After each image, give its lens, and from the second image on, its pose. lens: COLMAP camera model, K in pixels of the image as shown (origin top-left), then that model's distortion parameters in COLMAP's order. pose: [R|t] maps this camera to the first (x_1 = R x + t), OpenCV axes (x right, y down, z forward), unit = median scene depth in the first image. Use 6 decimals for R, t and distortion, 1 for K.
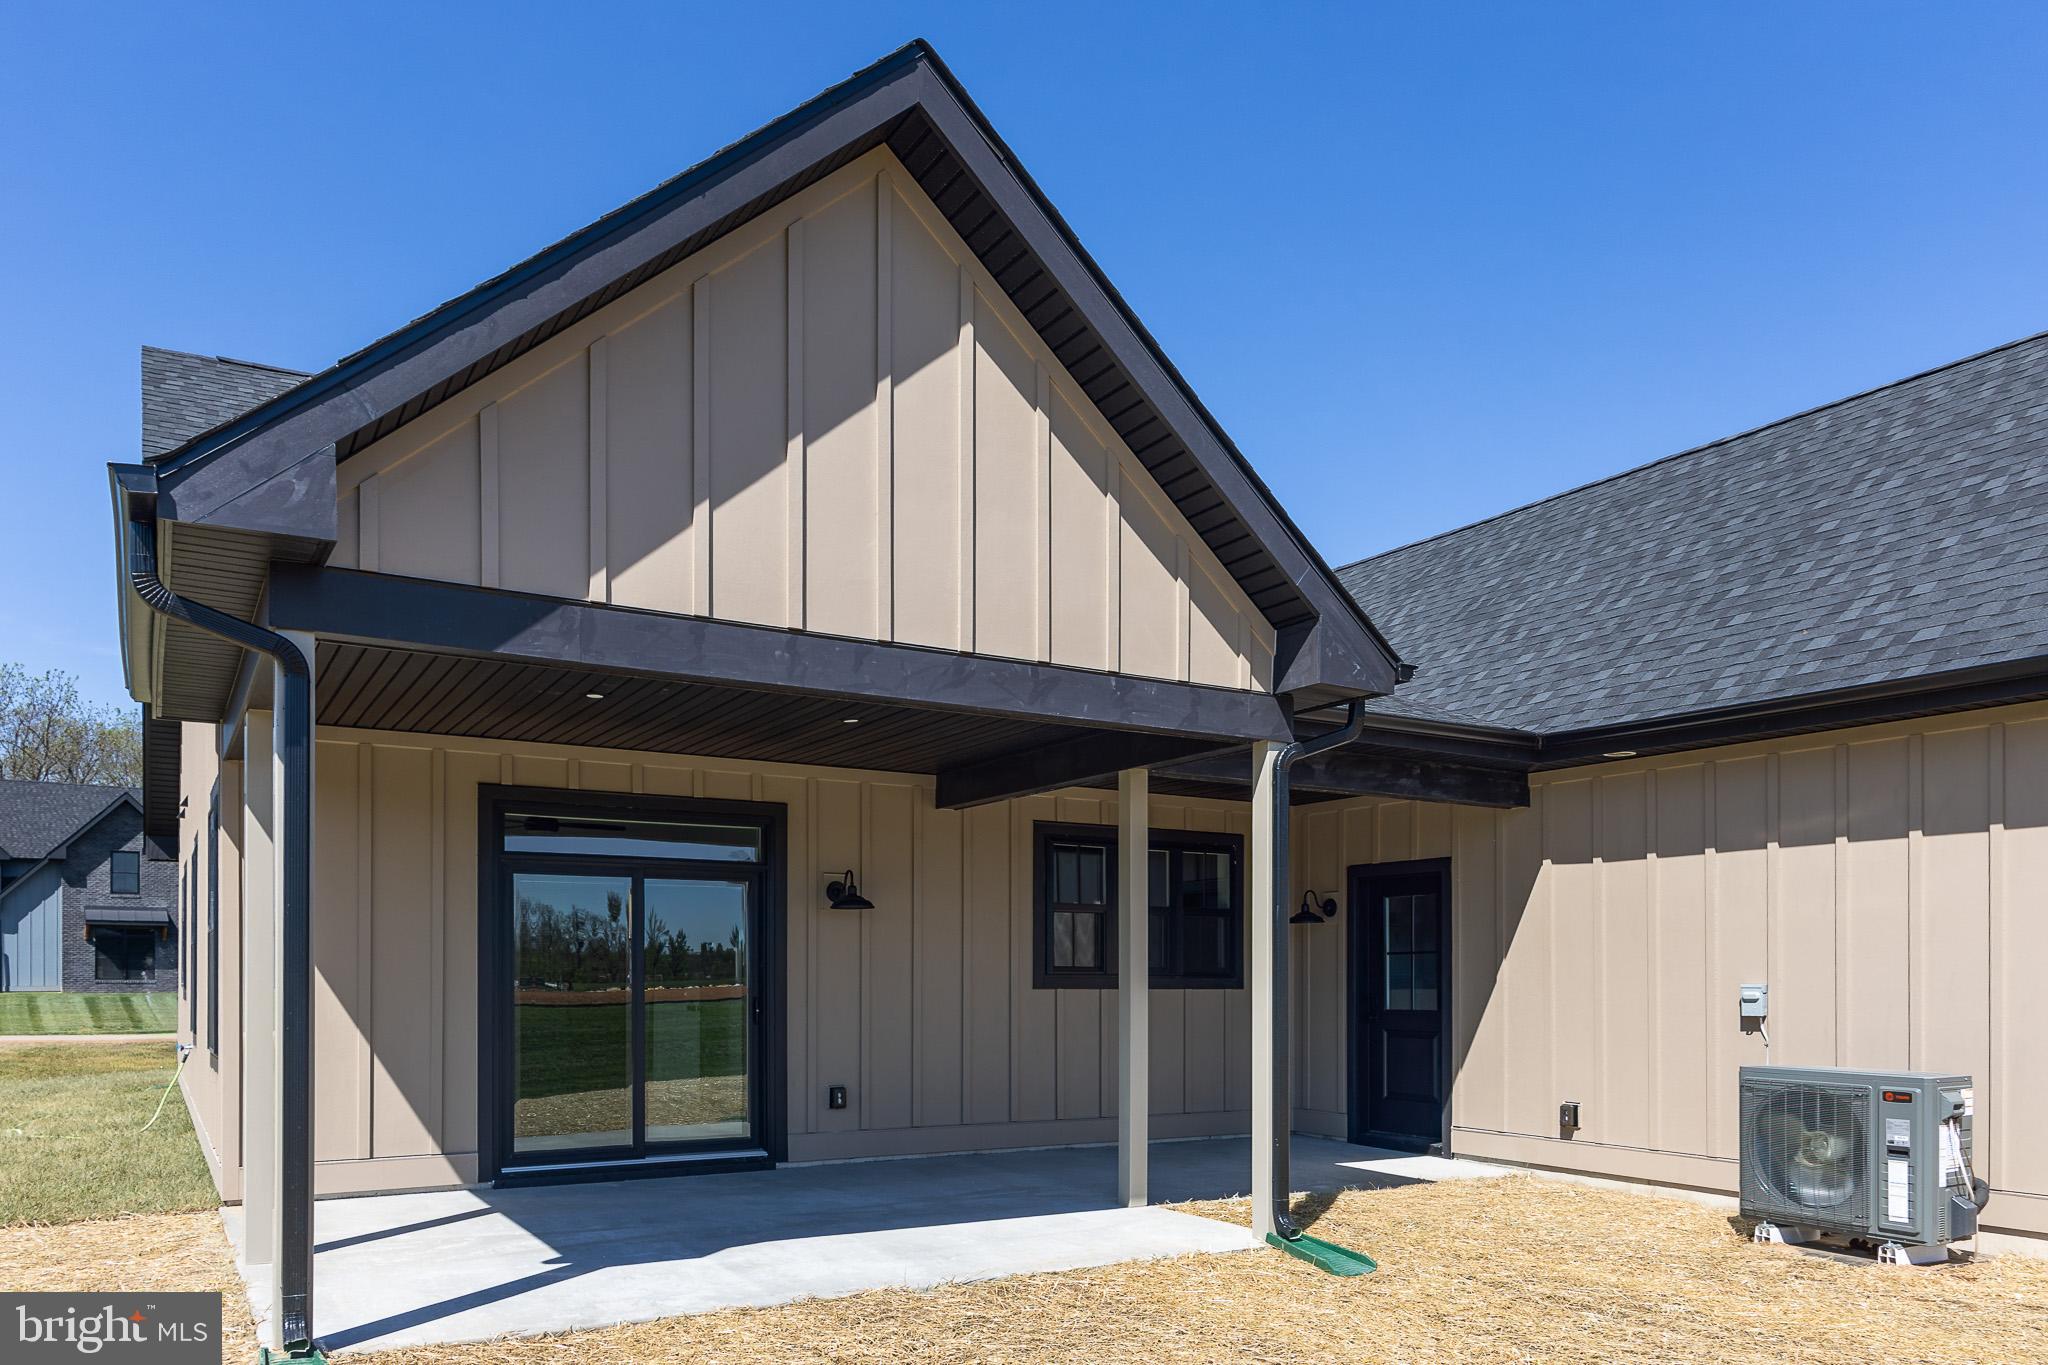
lens RADIAL K [[1457.0, 0, 1008.5], [0, 1457.0, 974.9], [0, 0, 1]] dist [0.008686, 0.000195]
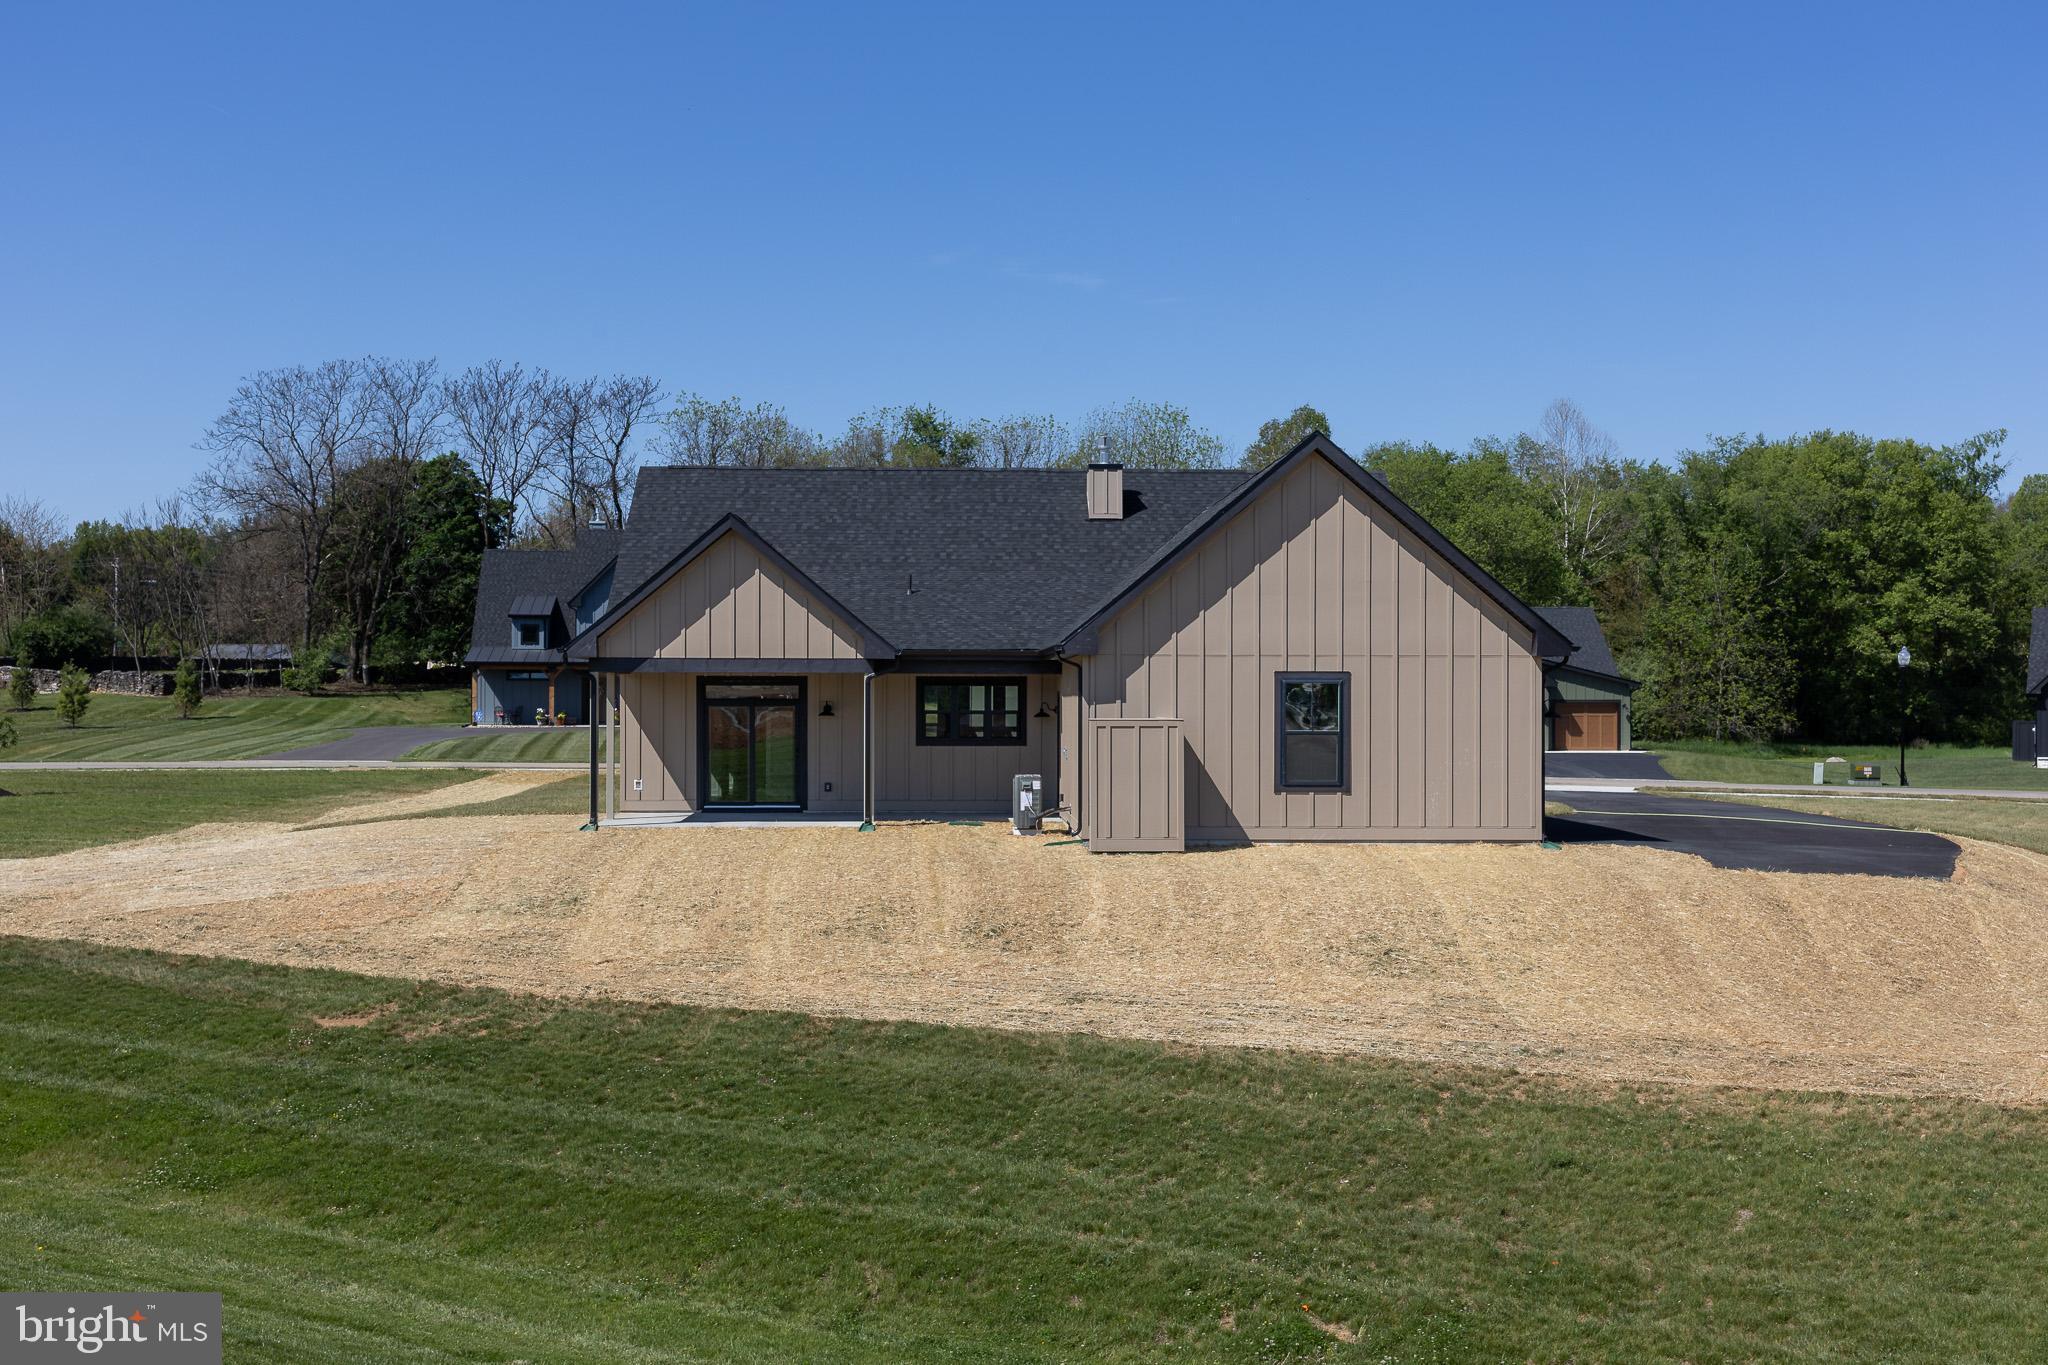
lens RADIAL K [[2326.8, 0, 1024.0], [0, 2326.8, 682.5], [0, 0, 1]] dist [0.012943, 0.009875]
pose [[0.877894, -0.006507, -0.478810, 2.483366], [0.003870, 0.999971, -0.006494, -0.084991], [0.478839, 0.003848, 0.877894, -2.829130]]
